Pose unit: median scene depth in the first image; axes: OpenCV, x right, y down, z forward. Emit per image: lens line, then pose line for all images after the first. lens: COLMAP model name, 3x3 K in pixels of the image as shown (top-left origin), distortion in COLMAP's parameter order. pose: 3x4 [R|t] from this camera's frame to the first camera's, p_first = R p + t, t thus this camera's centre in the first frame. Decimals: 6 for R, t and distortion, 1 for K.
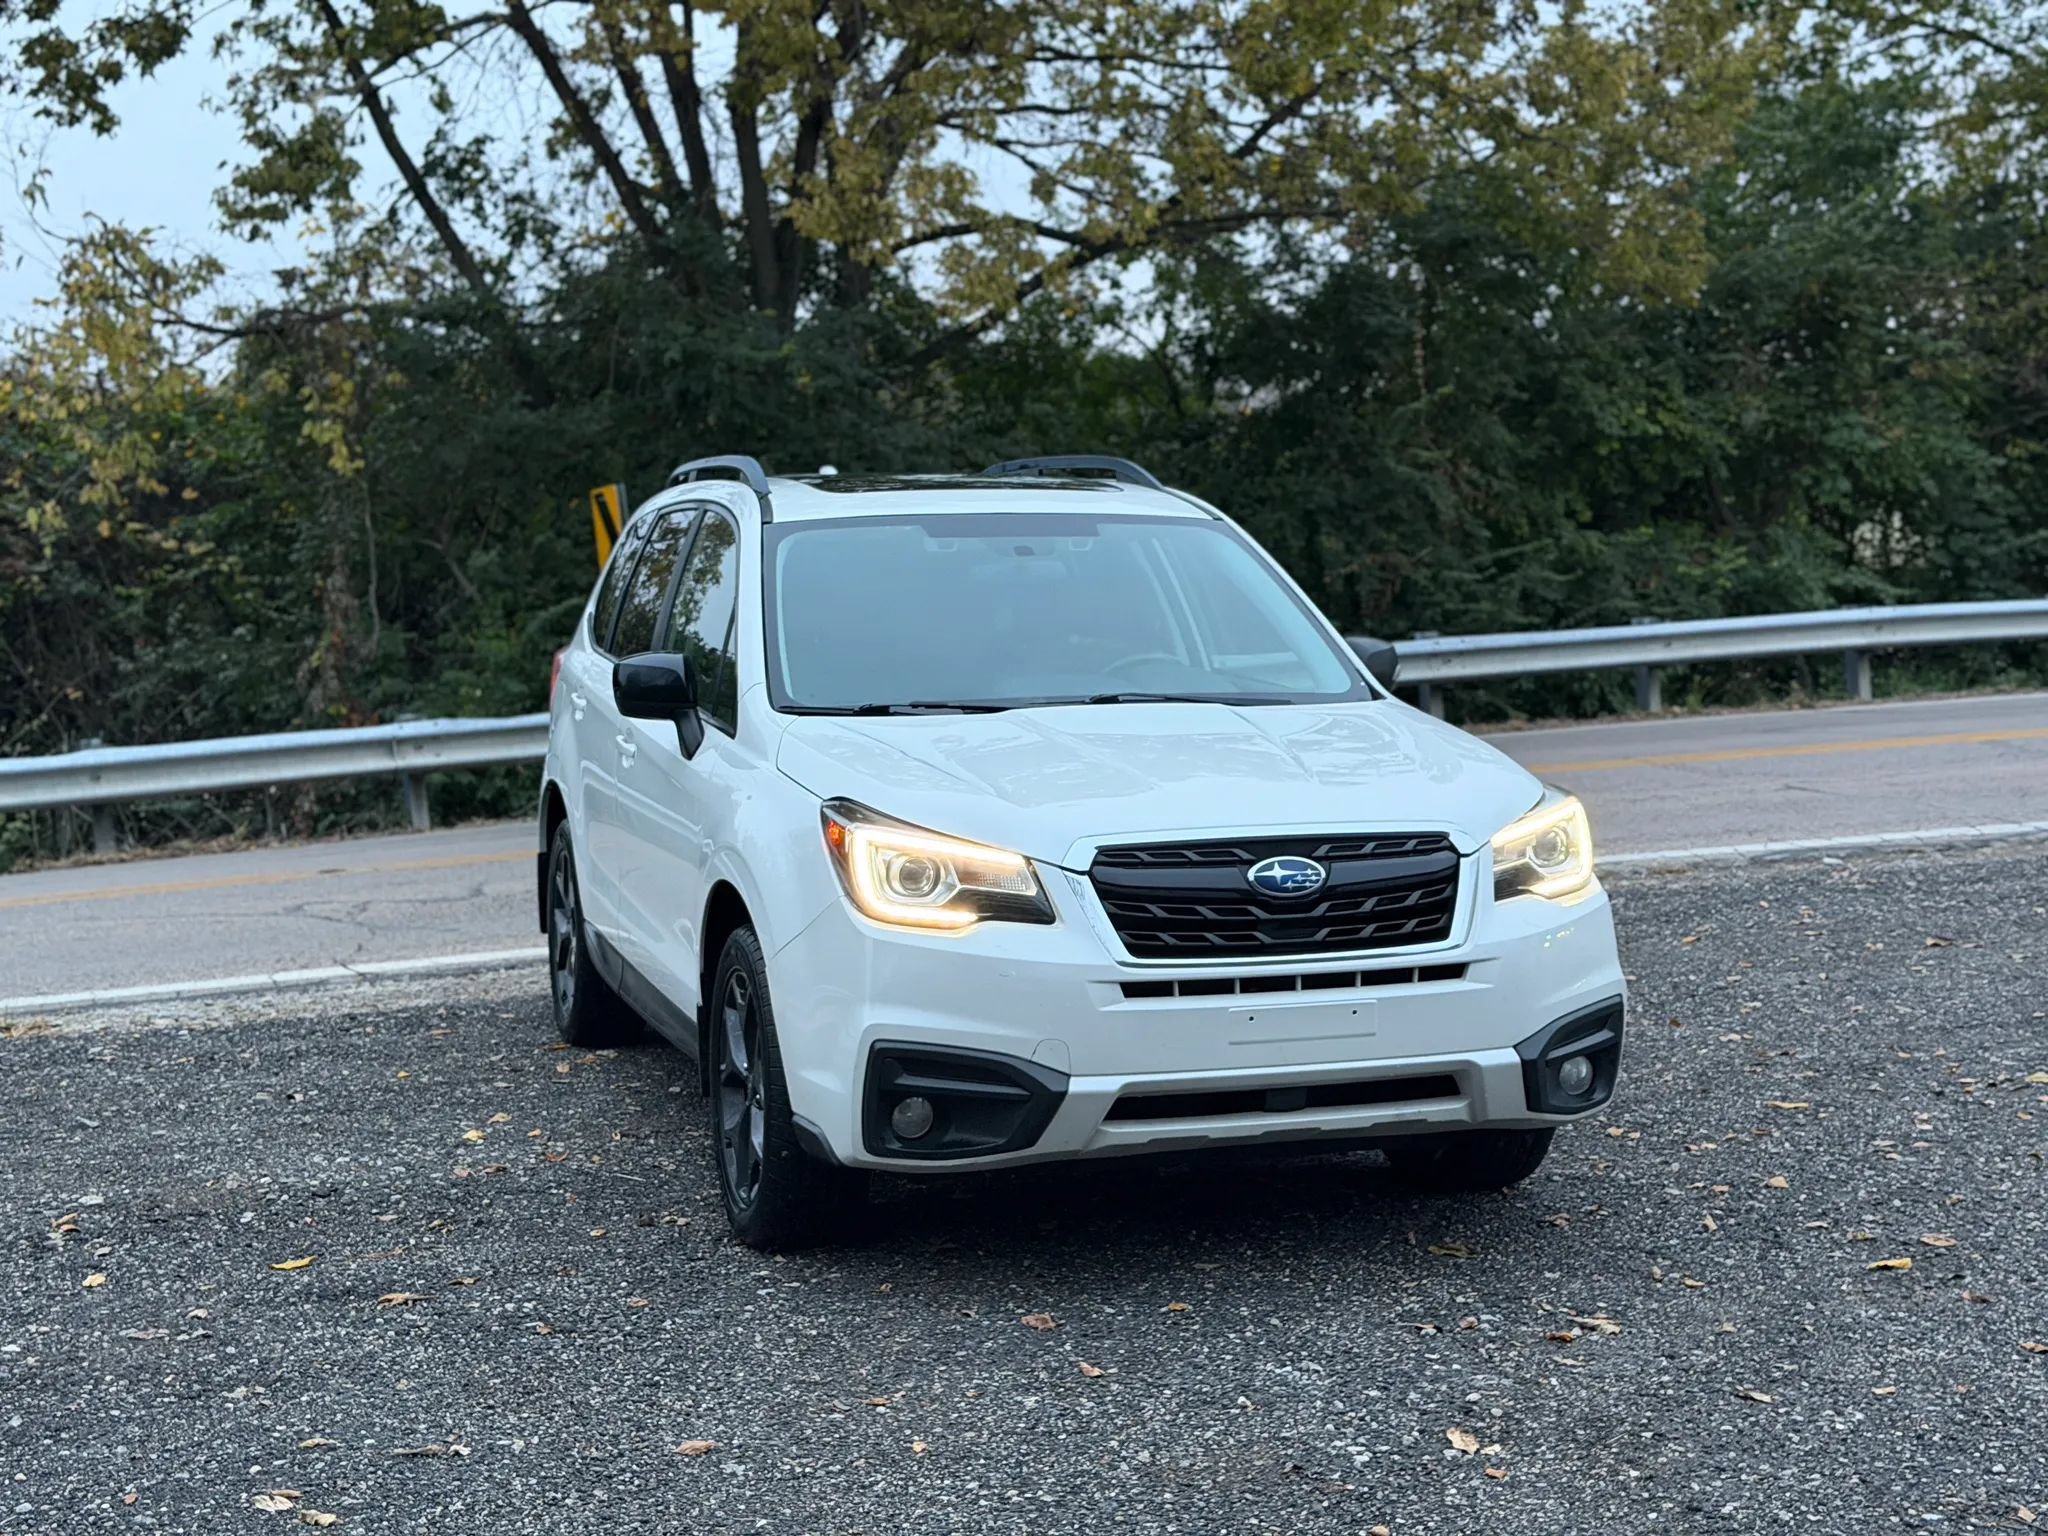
lens RADIAL K [[2869.0, 0, 1027.8], [0, 2869.0, 789.7], [0, 0, 1]] dist [0.119666, 0.000000]
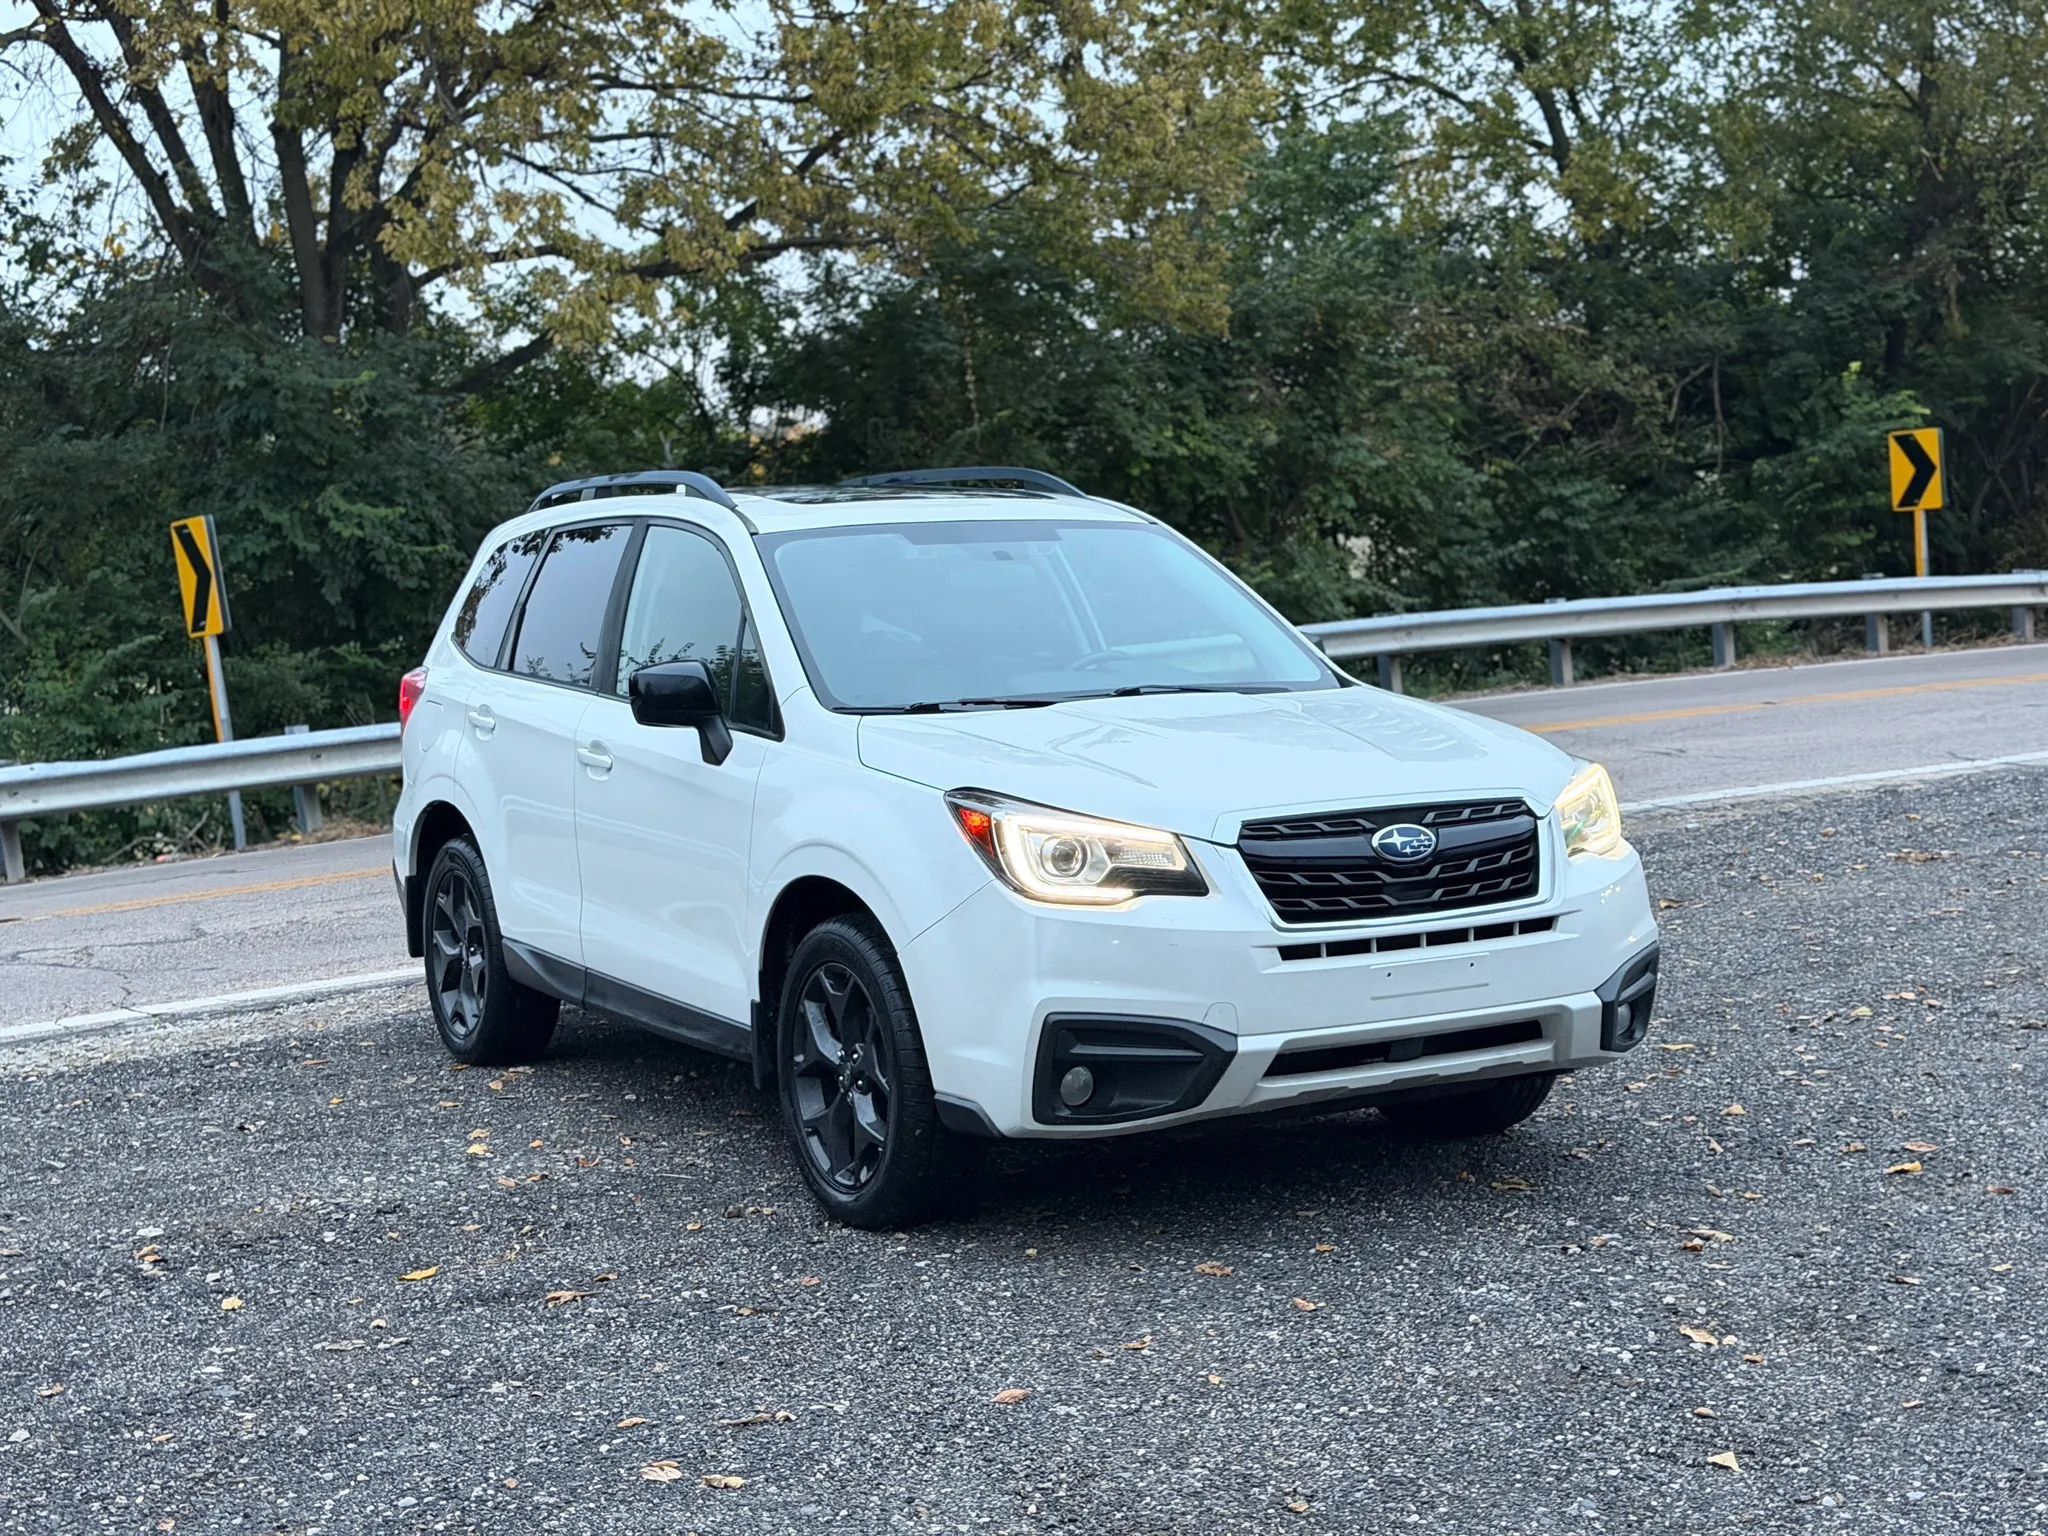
lens RADIAL K [[2869.0, 0, 1020.6], [0, 2869.0, 777.3], [0, 0, 1]] dist [0.119666, 0.000000]
pose [[0.978104, -0.037301, 0.204747, -0.111495], [0.040330, 0.999130, -0.010640, 0.004659], [-0.204172, 0.018664, 0.978757, -0.012273]]
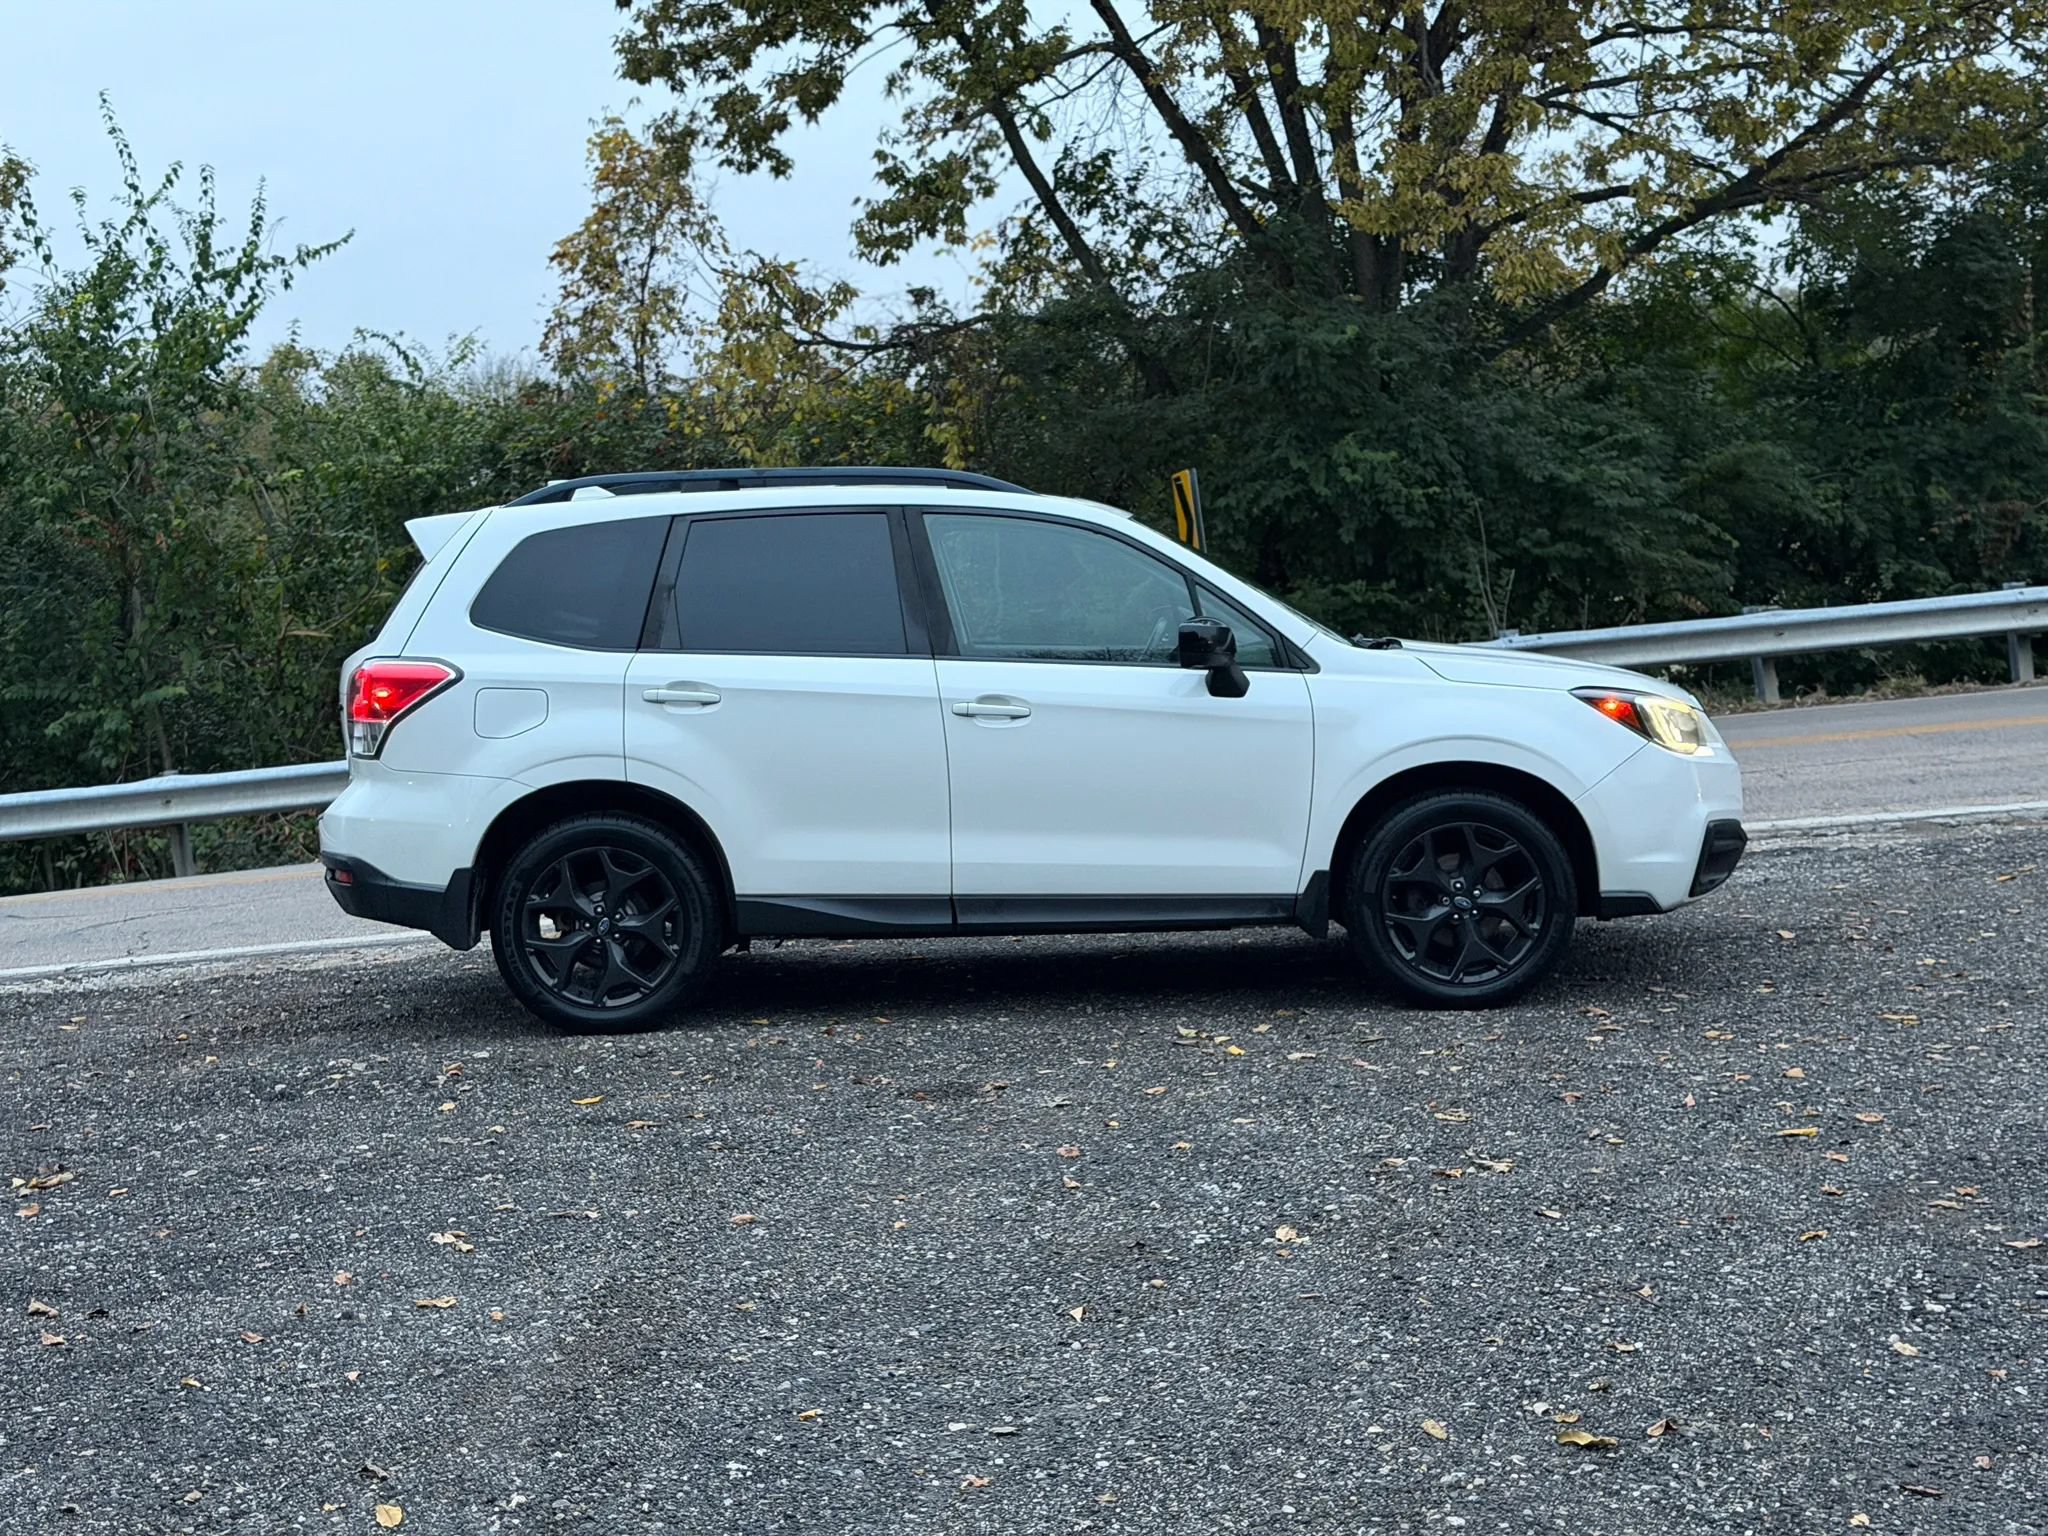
lens RADIAL K [[2869.0, 0, 1014.1], [0, 2869.0, 789.1], [0, 0, 1]] dist [0.119666, 0.000000]
pose [[0.960815, -0.004763, -0.277148, 0.136658], [0.008466, 0.999890, 0.012167, 0.002315], [0.277060, -0.014036, 0.960750, -0.098721]]
